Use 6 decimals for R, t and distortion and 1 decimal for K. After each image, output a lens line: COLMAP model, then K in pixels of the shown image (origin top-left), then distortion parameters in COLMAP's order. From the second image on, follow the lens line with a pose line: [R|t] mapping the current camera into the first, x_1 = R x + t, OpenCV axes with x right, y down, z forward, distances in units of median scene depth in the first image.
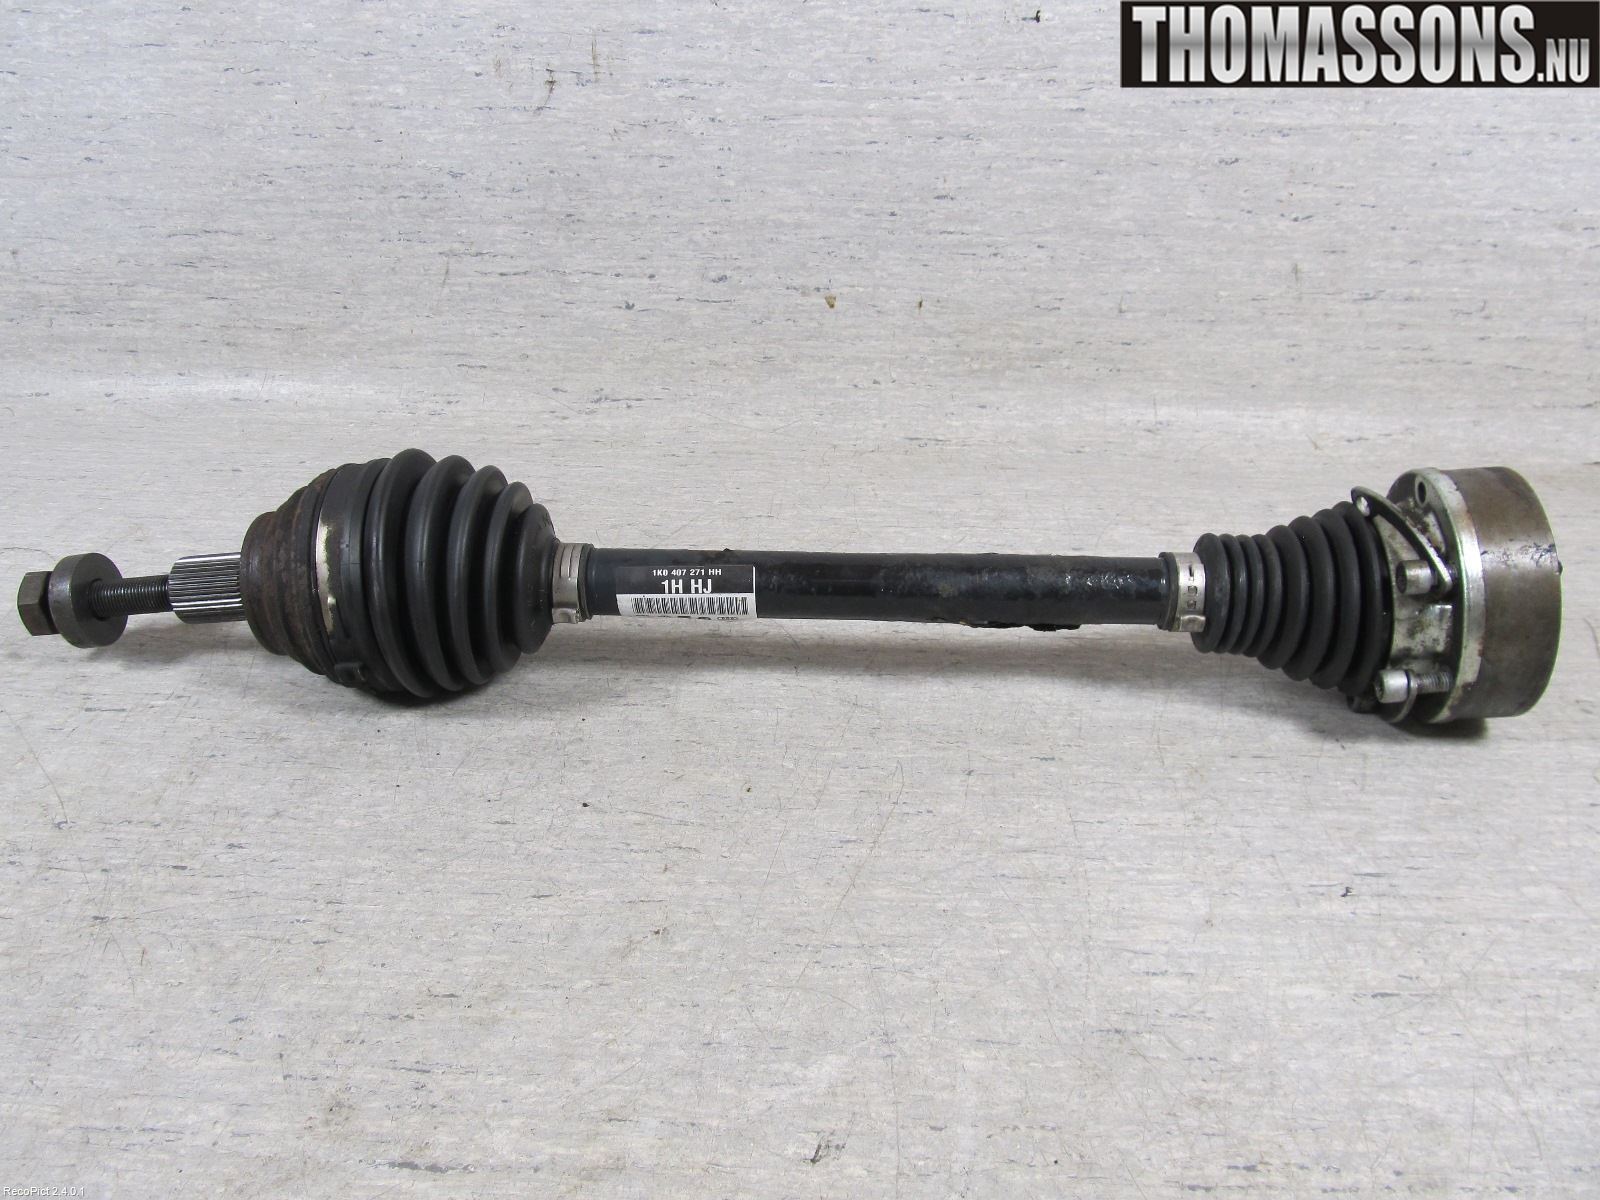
lens RADIAL K [[1285.8, 0, 803.6], [0, 1285.8, 544.7], [0, 0, 1]] dist [-0.053423, 0.019888]
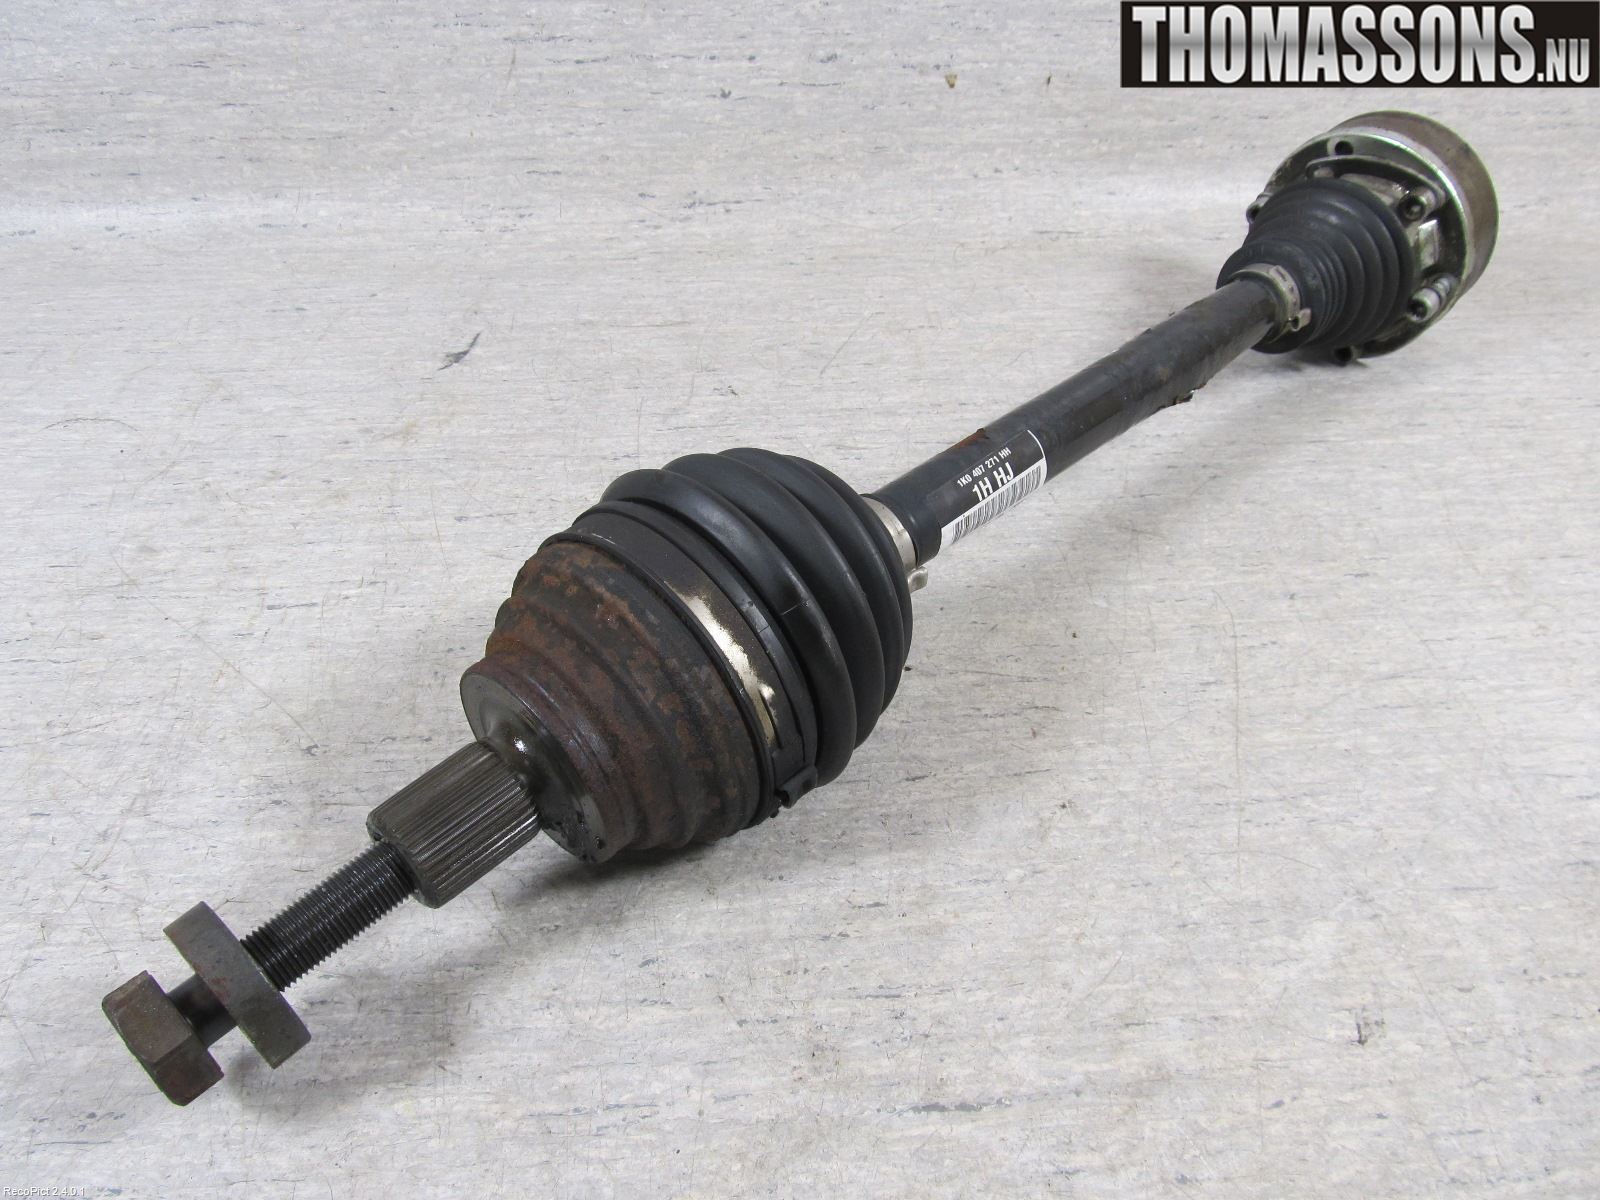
lens RADIAL K [[1285.8, 0, 803.6], [0, 1285.8, 544.7], [0, 0, 1]] dist [-0.053423, 0.019888]
pose [[0.991809, -0.075282, 0.103184, -0.198790], [0.058542, 0.985923, 0.156613, -0.015550], [-0.113521, -0.149290, 0.982255, 0.087698]]
